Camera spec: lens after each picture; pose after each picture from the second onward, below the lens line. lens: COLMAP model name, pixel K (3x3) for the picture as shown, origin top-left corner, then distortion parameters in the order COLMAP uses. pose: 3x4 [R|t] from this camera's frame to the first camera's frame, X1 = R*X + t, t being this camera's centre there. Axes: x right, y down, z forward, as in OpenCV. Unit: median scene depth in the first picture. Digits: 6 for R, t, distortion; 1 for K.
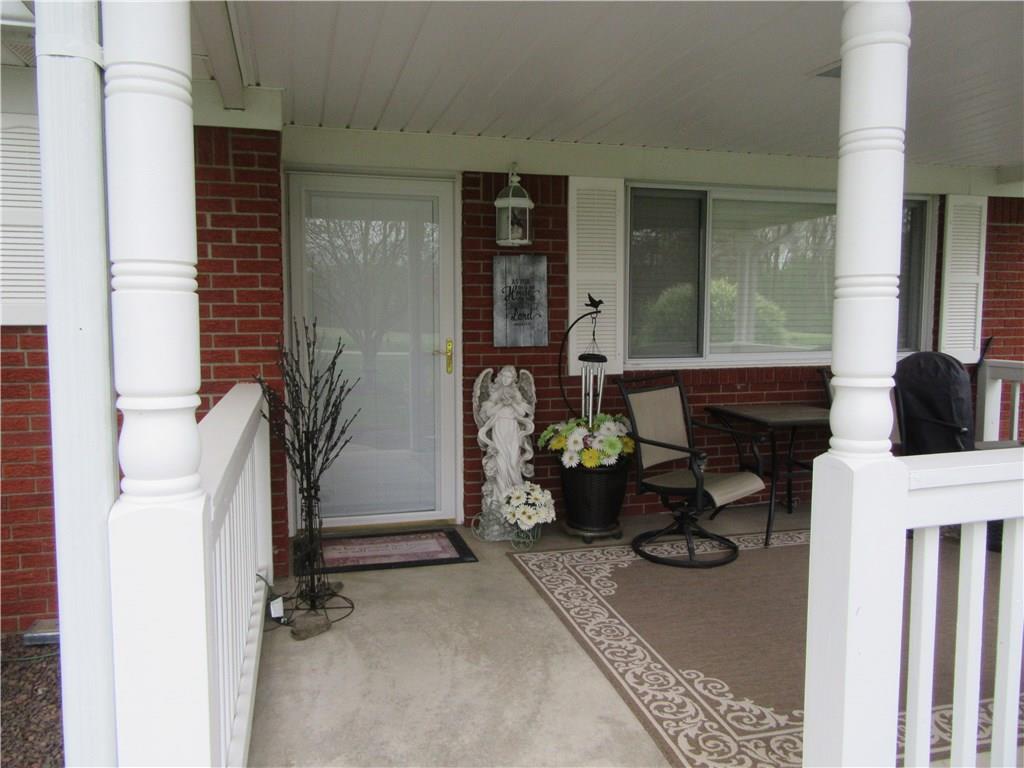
lens RADIAL K [[735.0, 0, 516.1], [0, 735.0, 384.6], [0, 0, 1]] dist [-0.002013, -0.002700]
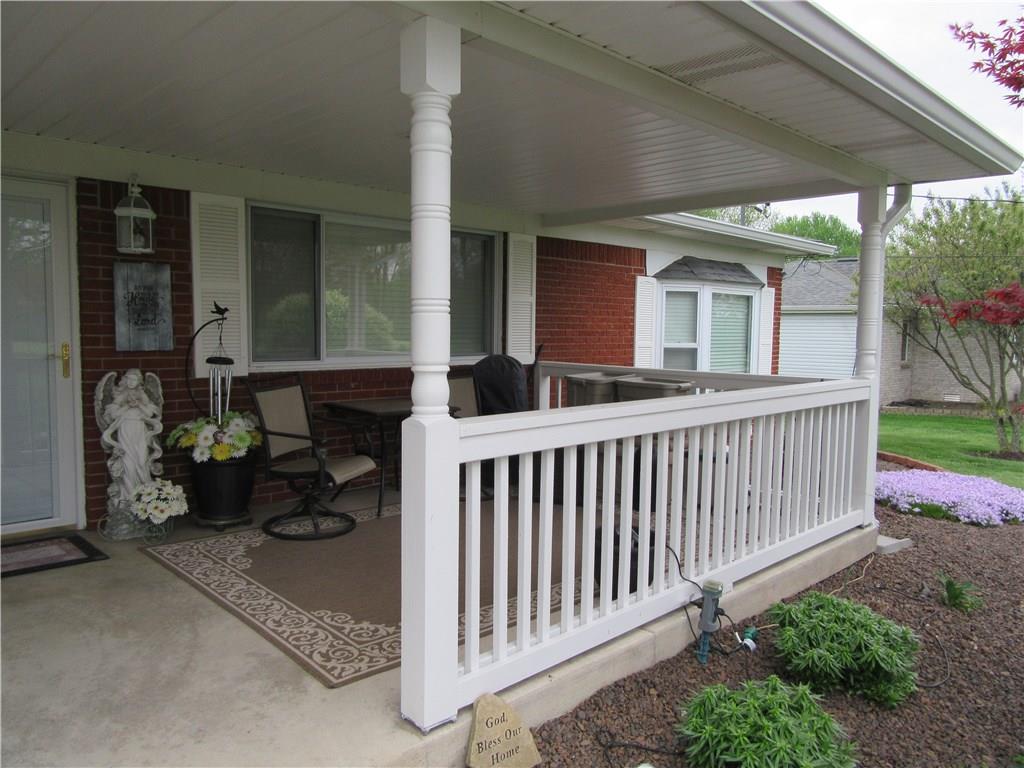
lens RADIAL K [[735.0, 0, 516.1], [0, 735.0, 384.6], [0, 0, 1]] dist [-0.002013, -0.002700]
pose [[0.871325, -0.024298, 0.490105, -0.048368], [0.029997, 0.999543, -0.003776, 0.016257], [-0.489789, 0.017991, 0.871655, -0.165326]]
